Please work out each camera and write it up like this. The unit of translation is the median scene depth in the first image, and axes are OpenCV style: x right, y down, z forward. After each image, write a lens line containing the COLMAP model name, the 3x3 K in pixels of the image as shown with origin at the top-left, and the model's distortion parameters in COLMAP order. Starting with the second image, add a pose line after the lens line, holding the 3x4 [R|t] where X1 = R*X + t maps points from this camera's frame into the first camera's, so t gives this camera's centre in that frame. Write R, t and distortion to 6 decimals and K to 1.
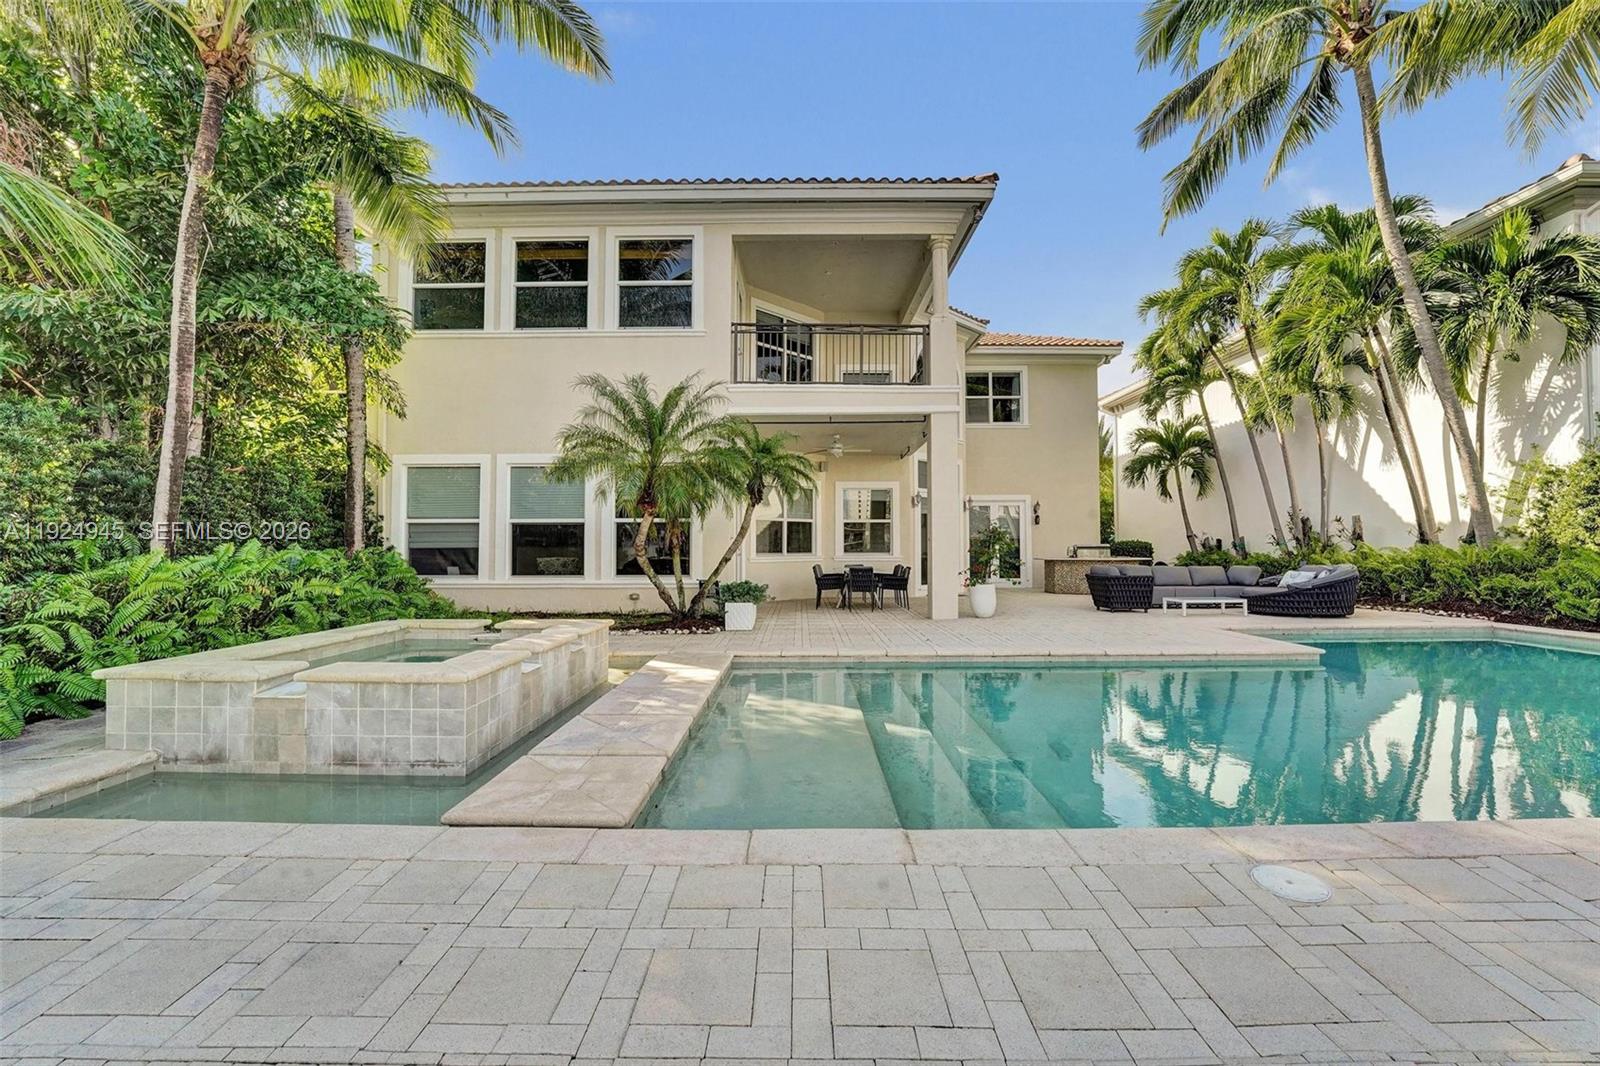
lens RADIAL K [[656.2, 0, 794.6], [0, 656.2, 529.2], [0, 0, 1]] dist [-0.018319, 0.000466]
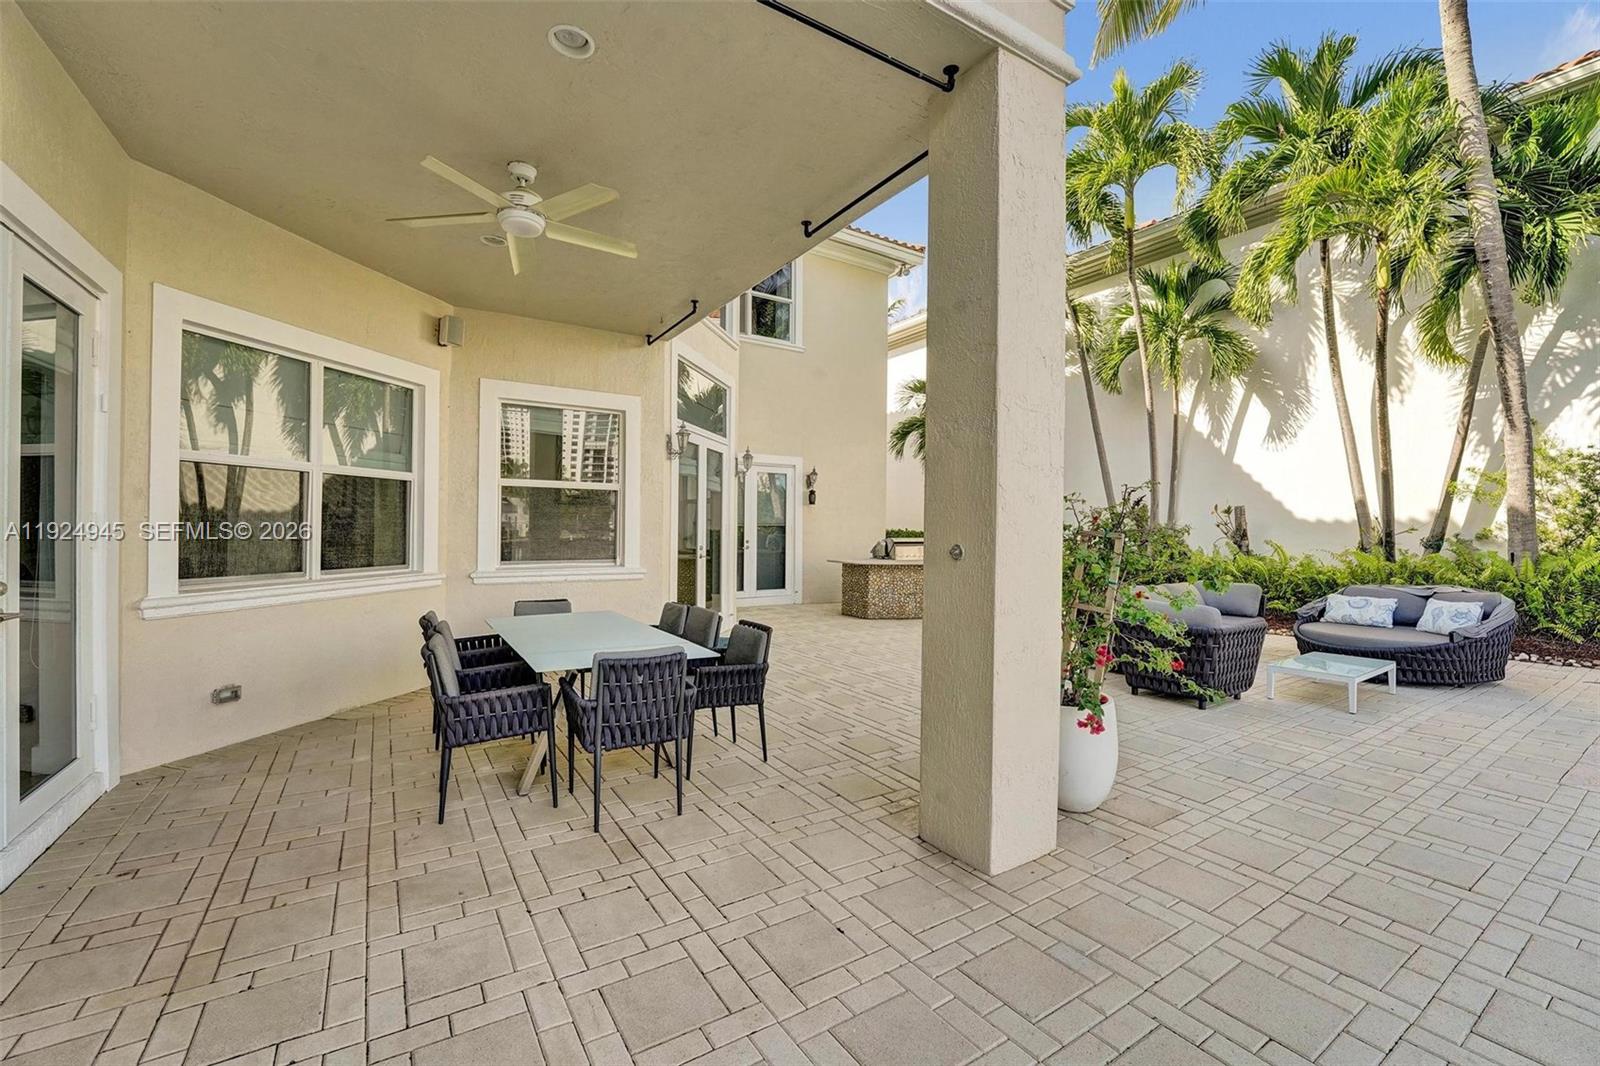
lens RADIAL K [[656.2, 0, 794.6], [0, 656.2, 529.2], [0, 0, 1]] dist [-0.018319, 0.000466]
pose [[0.828707, 0.009663, 0.559599, 0.001435], [-0.028261, 0.999298, 0.024596, 0.001601], [-0.558969, -0.036198, 0.828398, 0.634594]]
